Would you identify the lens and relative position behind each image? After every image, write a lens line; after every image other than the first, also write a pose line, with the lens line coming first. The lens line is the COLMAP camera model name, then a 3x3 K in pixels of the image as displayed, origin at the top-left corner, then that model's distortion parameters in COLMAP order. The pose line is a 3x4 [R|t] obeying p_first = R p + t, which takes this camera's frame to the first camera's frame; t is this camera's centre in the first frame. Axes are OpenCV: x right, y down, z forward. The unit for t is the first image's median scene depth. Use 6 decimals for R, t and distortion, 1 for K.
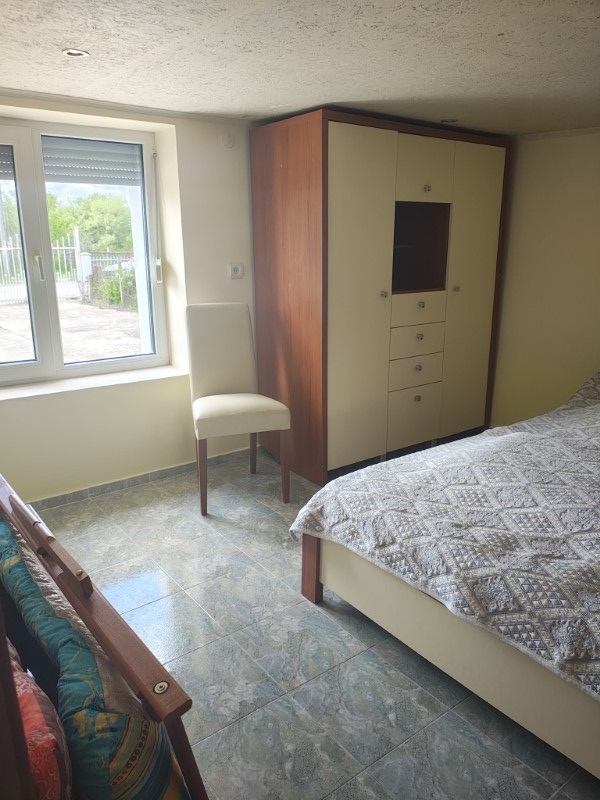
lens RADIAL K [[593.7, 0, 294.0], [0, 593.7, 403.1], [0, 0, 1]] dist [0.038265, -0.088621]
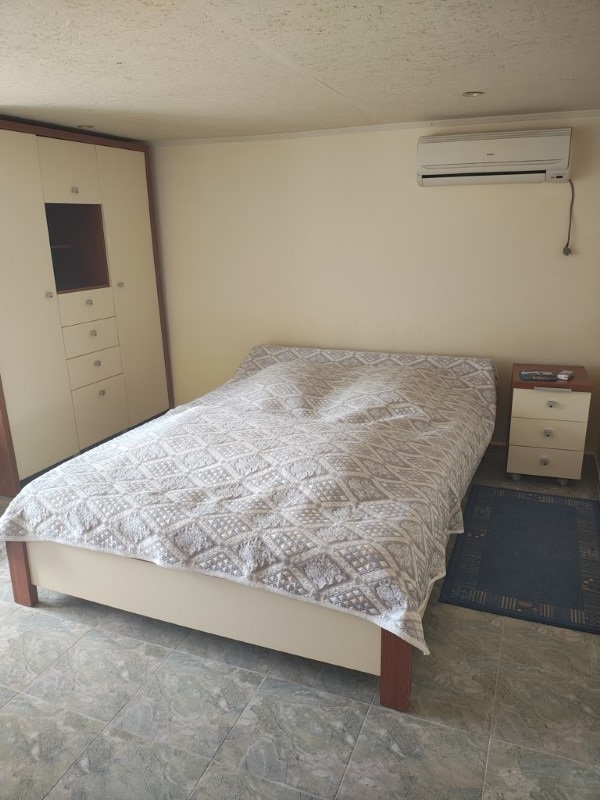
lens RADIAL K [[593.7, 0, 294.0], [0, 593.7, 403.1], [0, 0, 1]] dist [0.038265, -0.088621]
pose [[0.859614, -0.162591, 0.484384, -0.017235], [0.158047, 0.986138, 0.050532, 0.018739], [-0.485885, 0.033117, 0.873395, -0.119305]]
